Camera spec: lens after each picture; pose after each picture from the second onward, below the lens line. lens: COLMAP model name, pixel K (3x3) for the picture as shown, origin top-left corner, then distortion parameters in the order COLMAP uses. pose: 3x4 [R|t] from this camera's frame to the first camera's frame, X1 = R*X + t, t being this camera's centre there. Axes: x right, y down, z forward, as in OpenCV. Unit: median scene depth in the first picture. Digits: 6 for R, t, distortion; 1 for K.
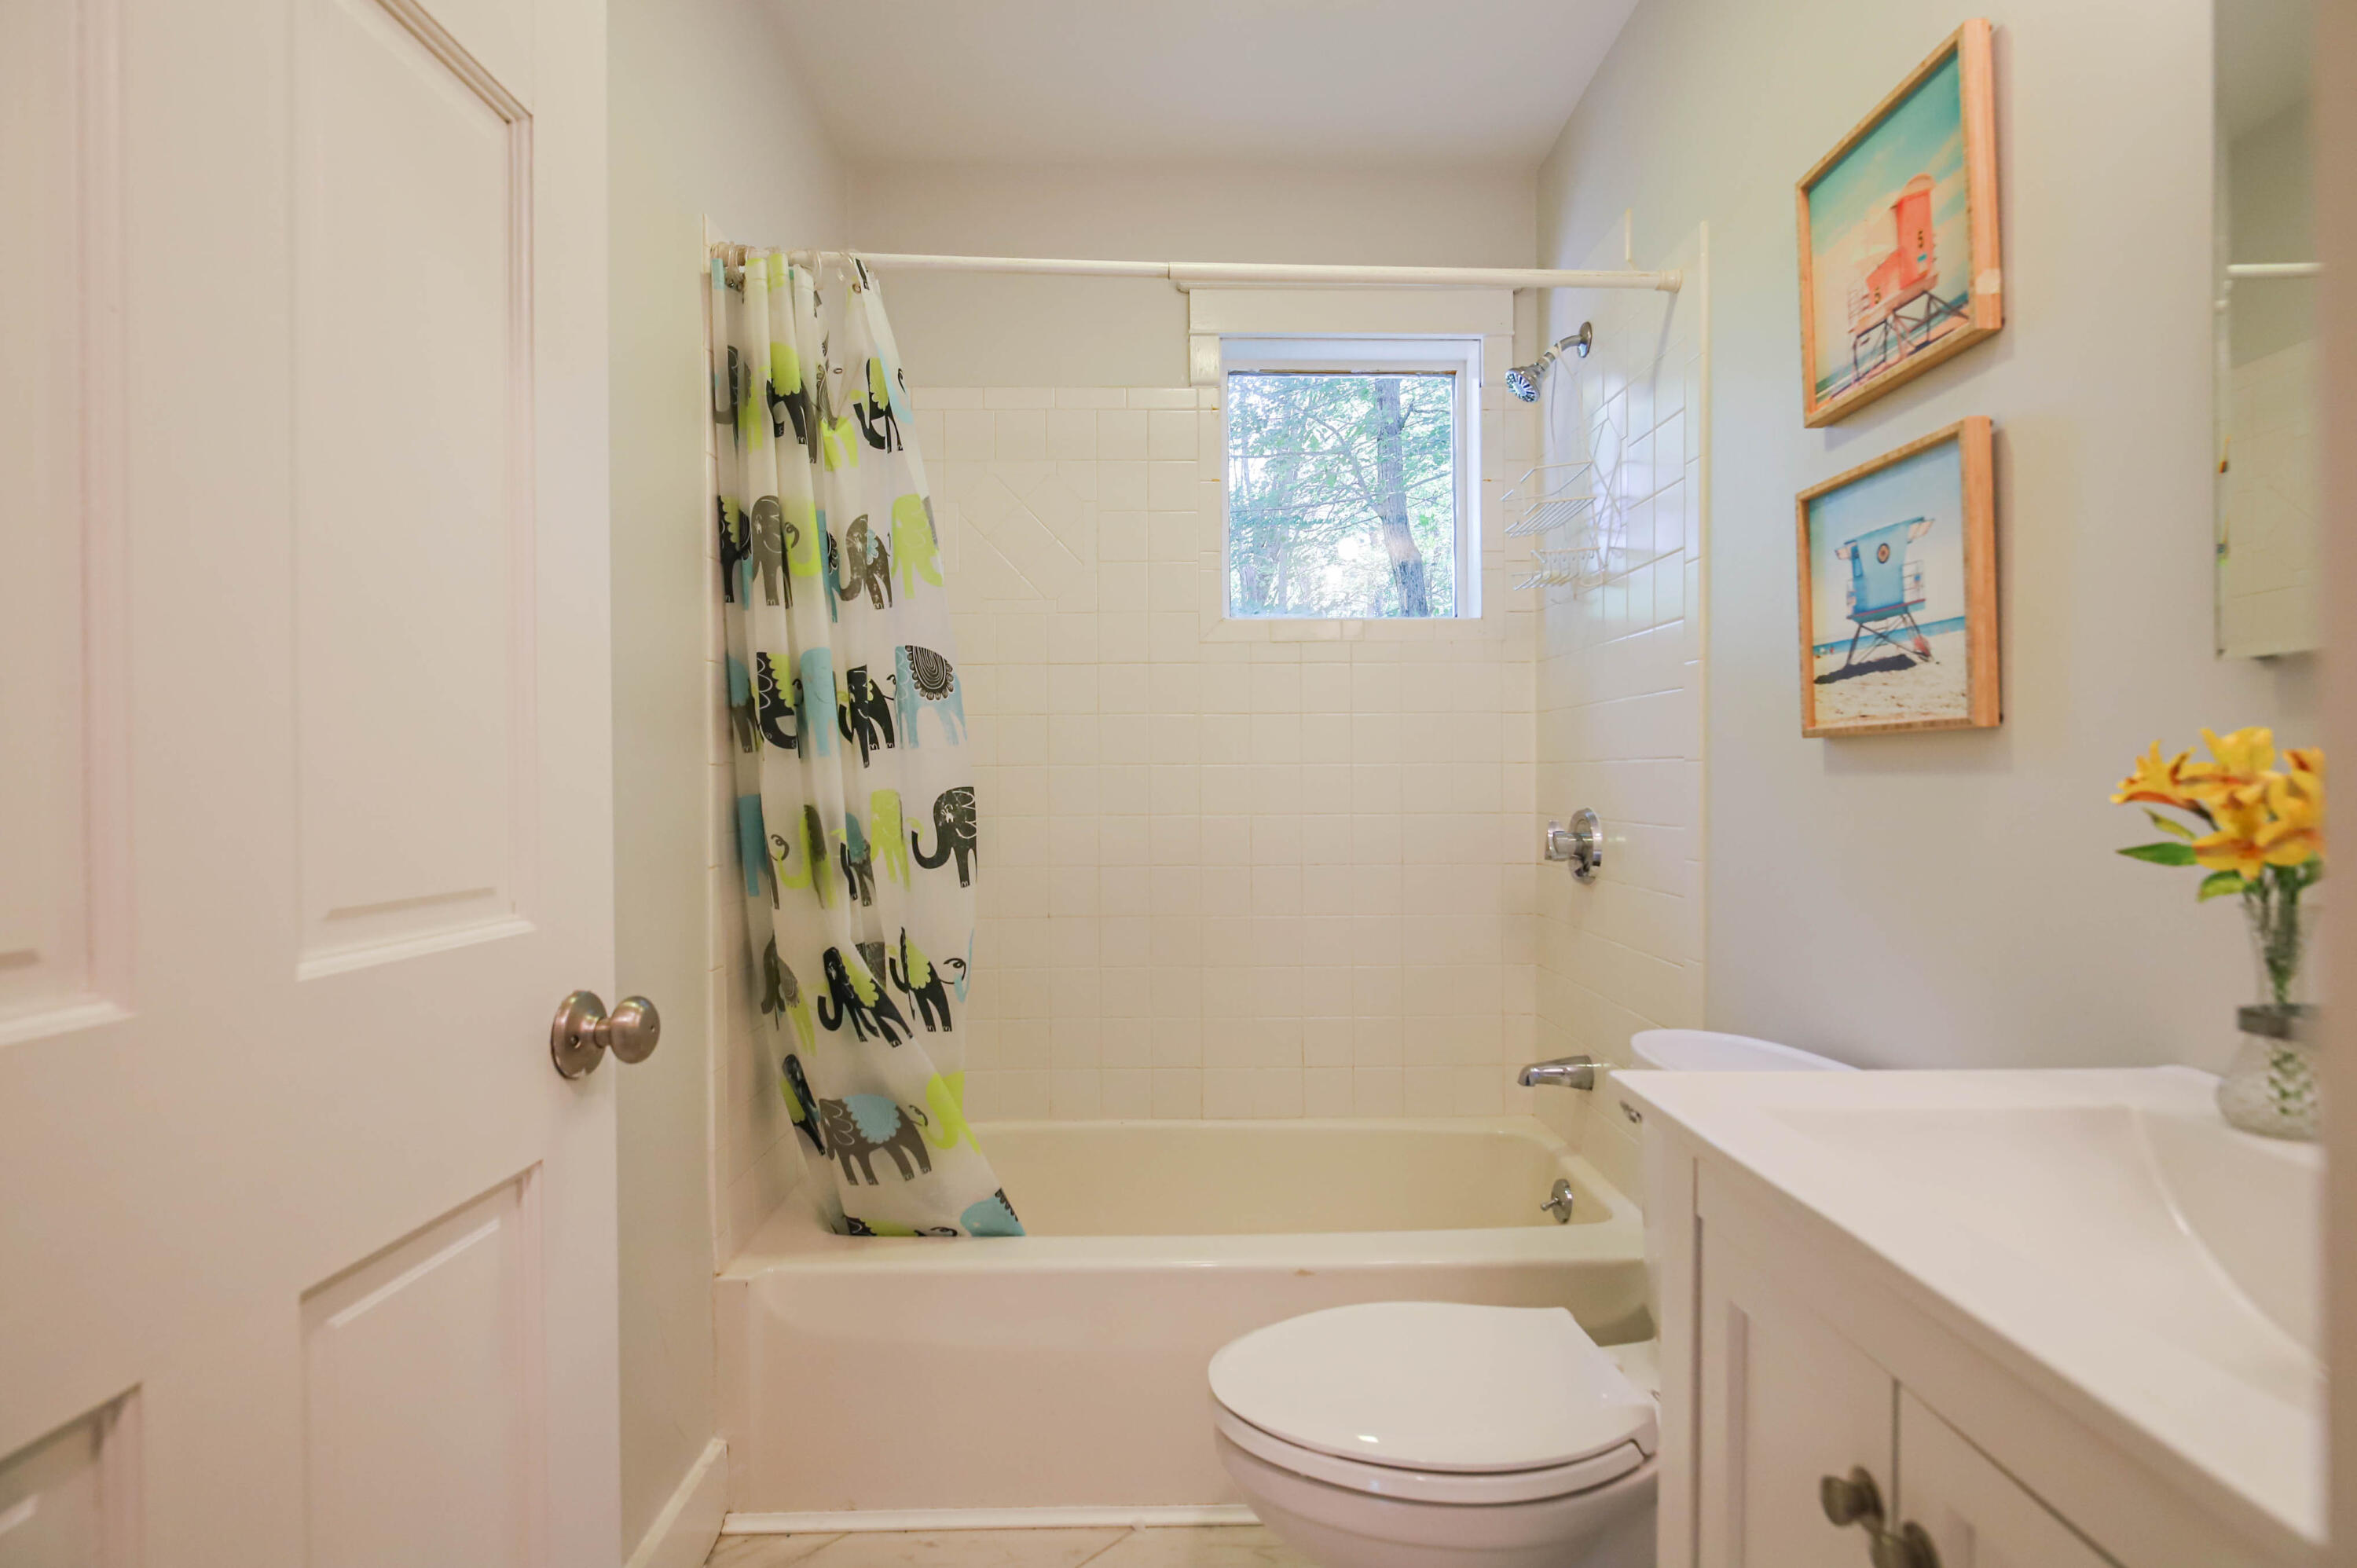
lens RADIAL K [[1148.3, 0, 1161.0], [0, 1148.3, 785.8], [0, 0, 1]] dist [-0.007823, -0.001549]
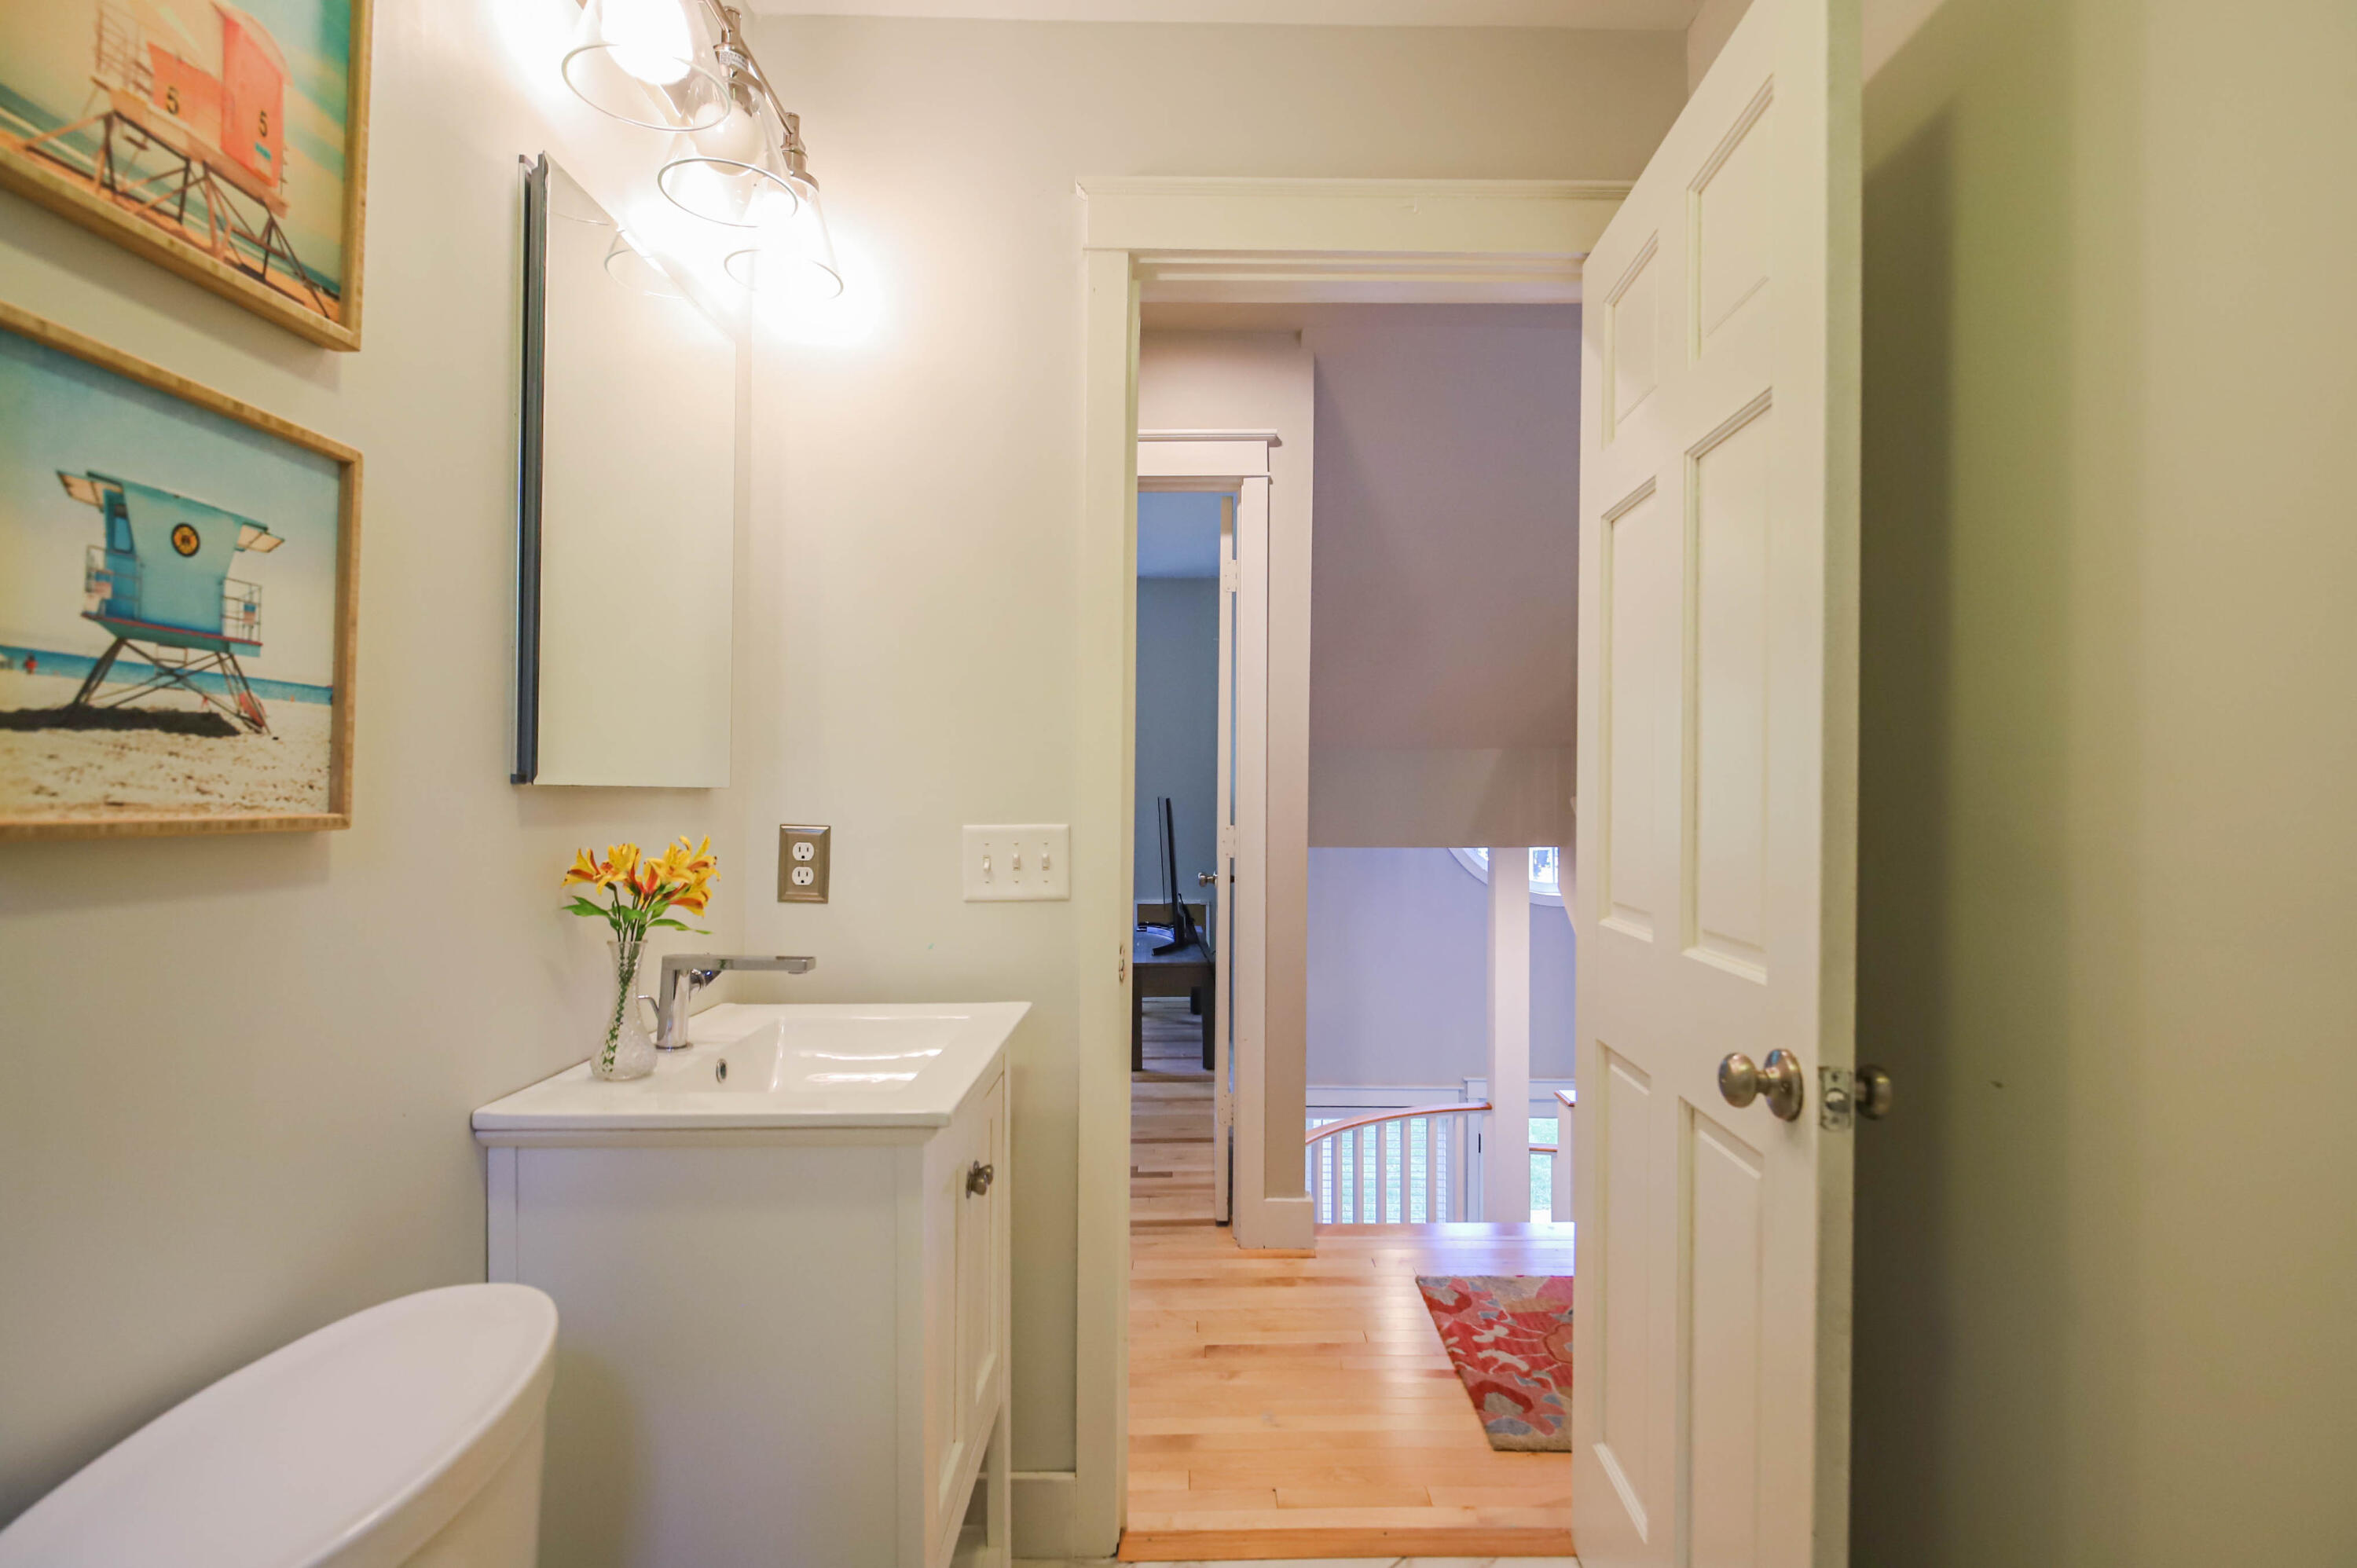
lens RADIAL K [[1148.3, 0, 1193.0], [0, 1148.3, 772.4], [0, 0, 1]] dist [-0.007823, -0.001549]
pose [[-0.999983, -0.002778, -0.005061, 0.098779], [-0.002706, 0.999896, -0.014166, -0.073296], [0.005100, -0.014152, -0.999887, 1.631639]]
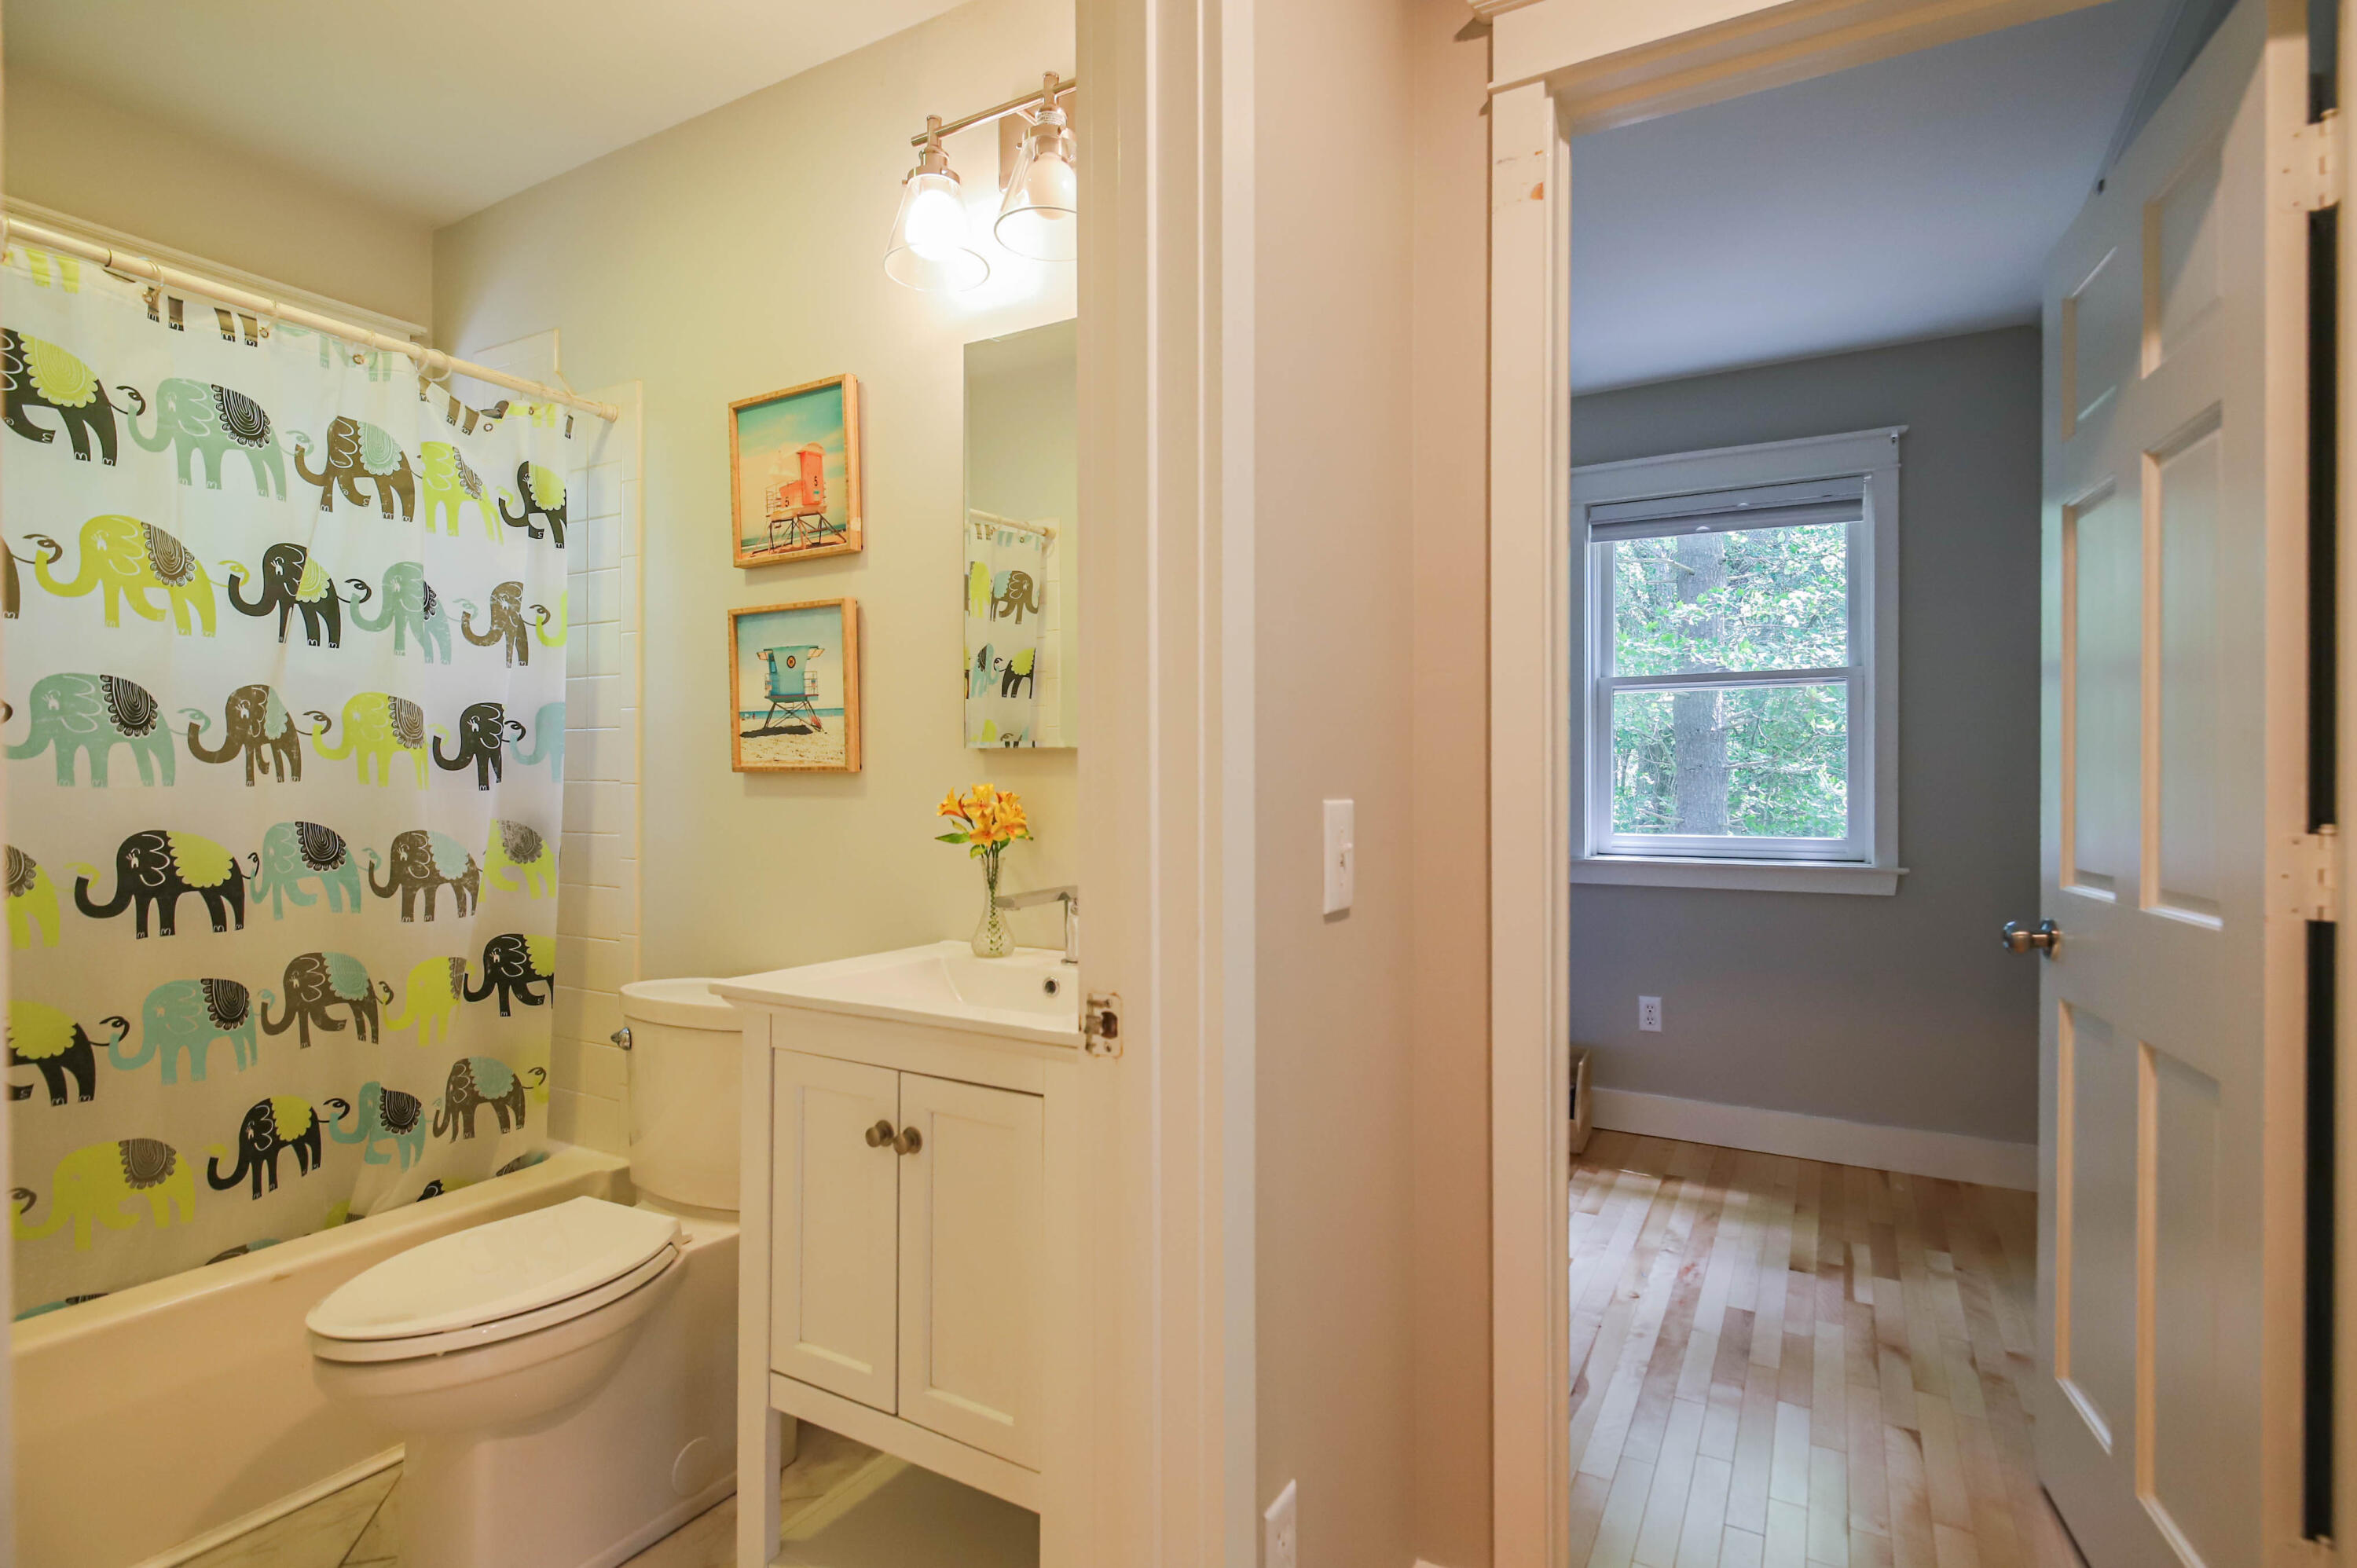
lens RADIAL K [[1148.3, 0, 1170.3], [0, 1148.3, 804.9], [0, 0, 1]] dist [-0.007823, -0.001549]
pose [[0.495575, -0.010720, 0.868499, -0.535961], [-0.002763, 0.999899, 0.013919, -0.023473], [-0.868561, -0.009298, 0.495495, -0.291102]]
